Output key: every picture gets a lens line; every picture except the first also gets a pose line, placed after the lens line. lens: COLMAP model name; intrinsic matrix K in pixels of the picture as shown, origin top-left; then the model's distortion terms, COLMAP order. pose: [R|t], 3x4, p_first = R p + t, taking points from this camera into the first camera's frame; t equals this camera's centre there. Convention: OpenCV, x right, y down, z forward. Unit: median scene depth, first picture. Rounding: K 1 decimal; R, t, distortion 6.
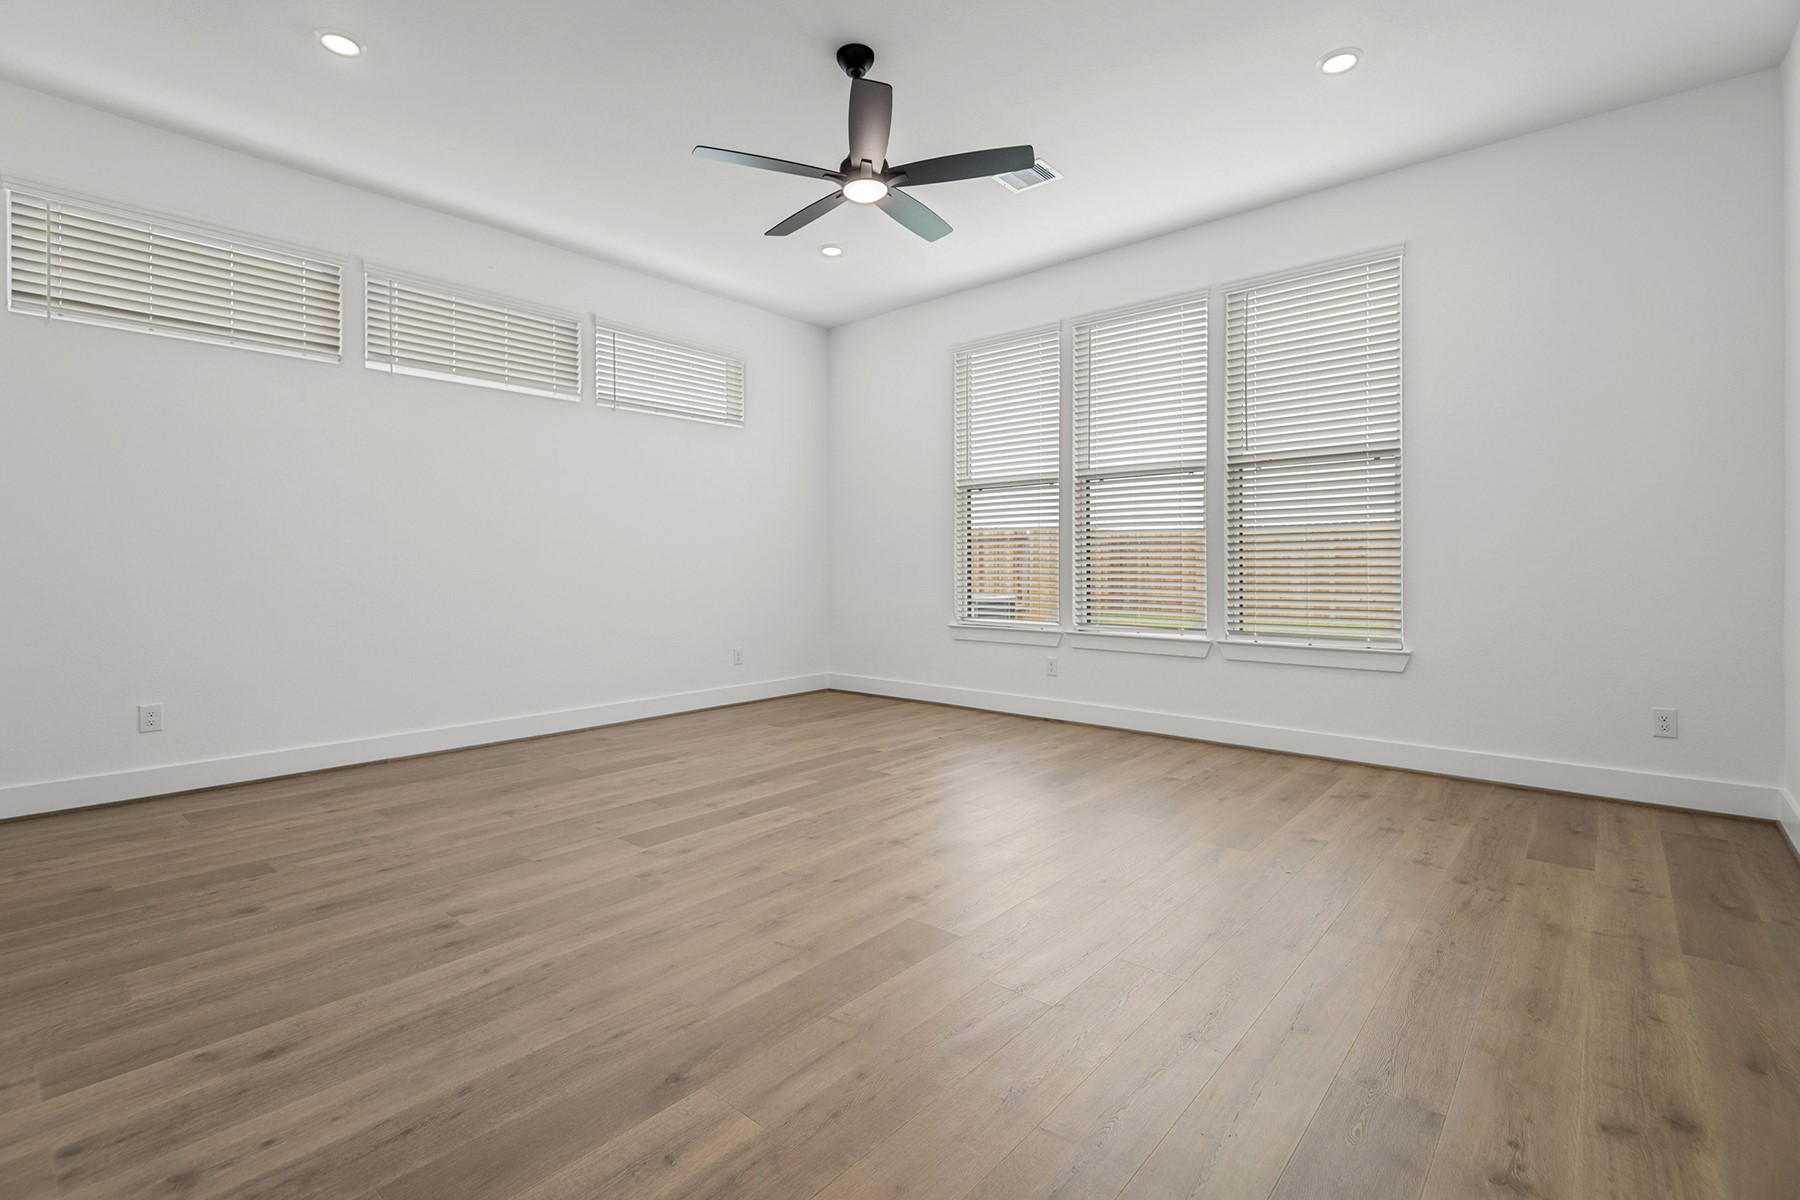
lens RADIAL K [[820.6, 0, 899.0], [0, 820.6, 595.1], [0, 0, 1]] dist [0.000158, -0.000205]
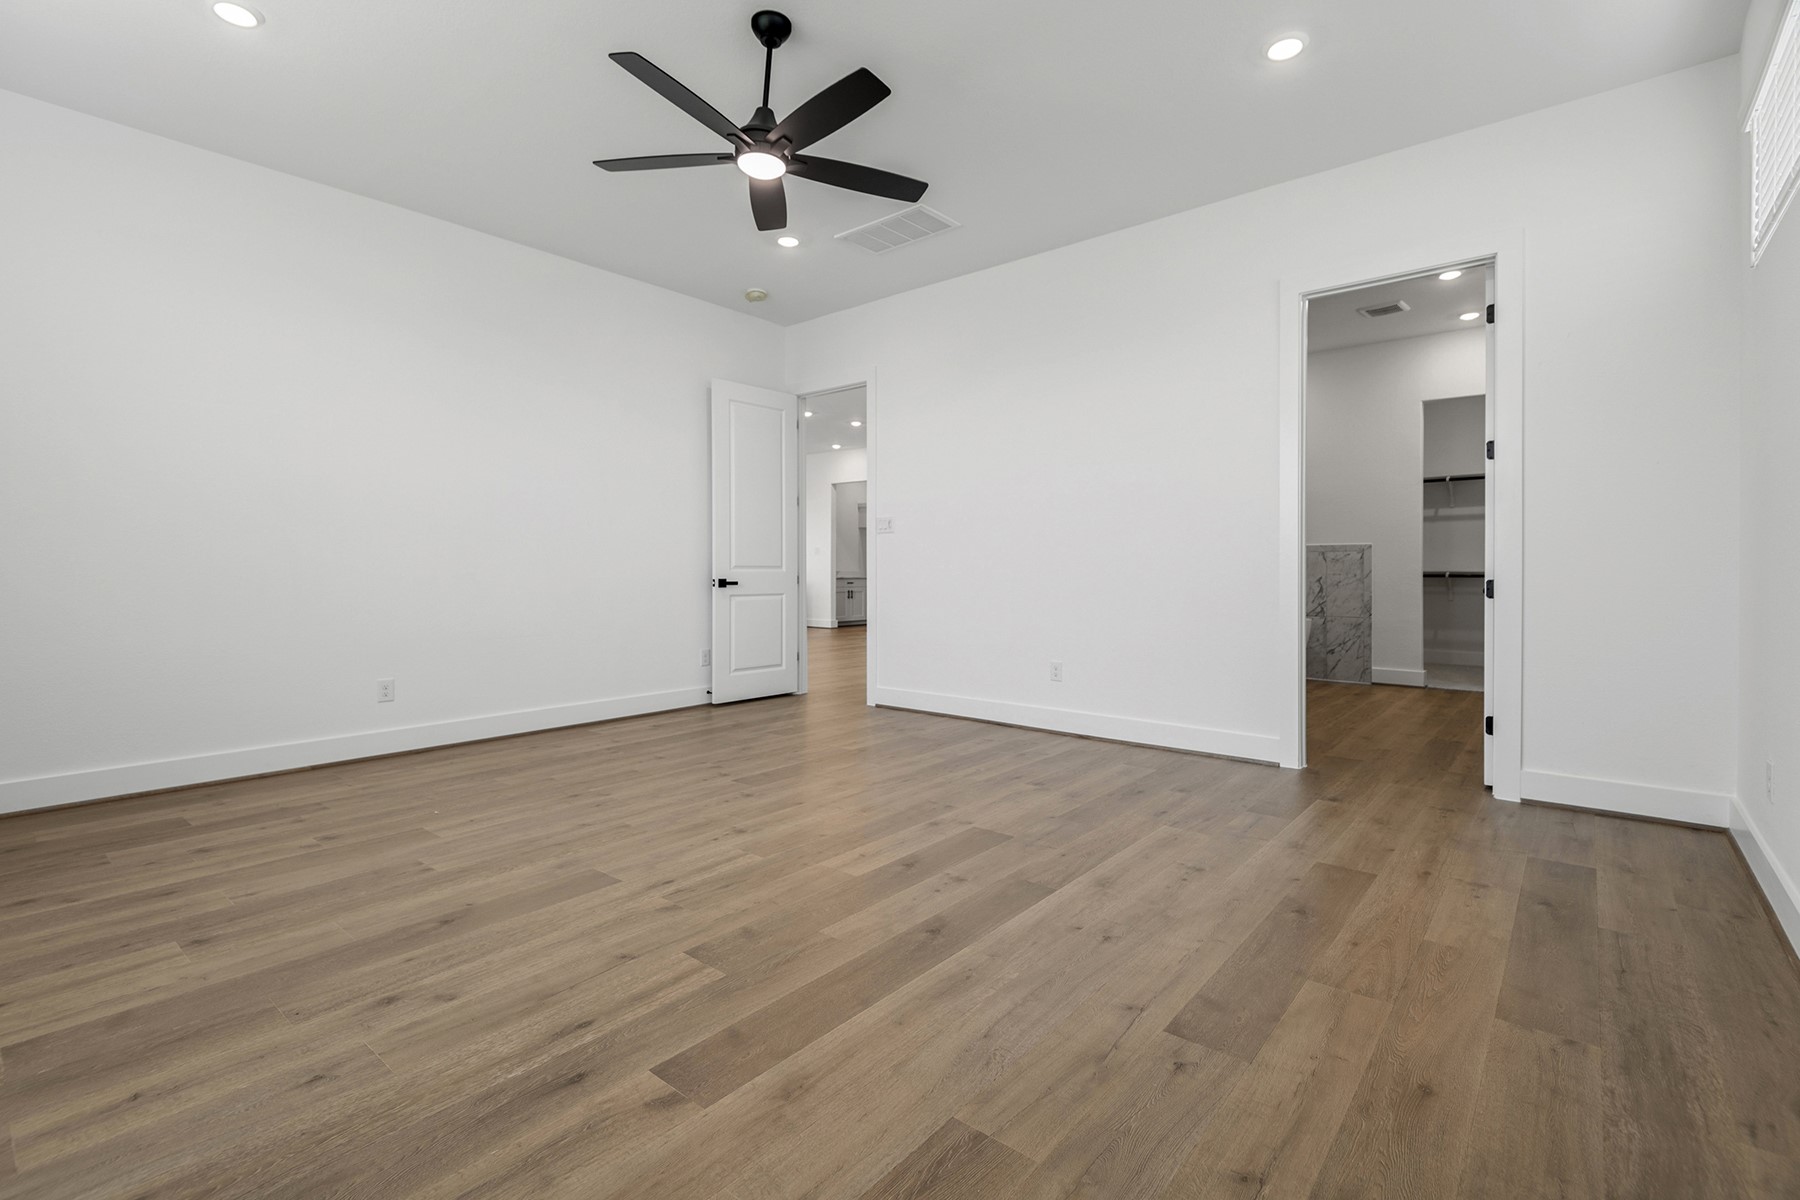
lens RADIAL K [[820.6, 0, 901.1], [0, 820.6, 589.9], [0, 0, 1]] dist [0.000158, -0.000205]
pose [[-0.999810, 0.005329, -0.018769, -0.180293], [0.004374, 0.998711, 0.050576, -0.058859], [0.019014, 0.050484, -0.998544, 1.932235]]
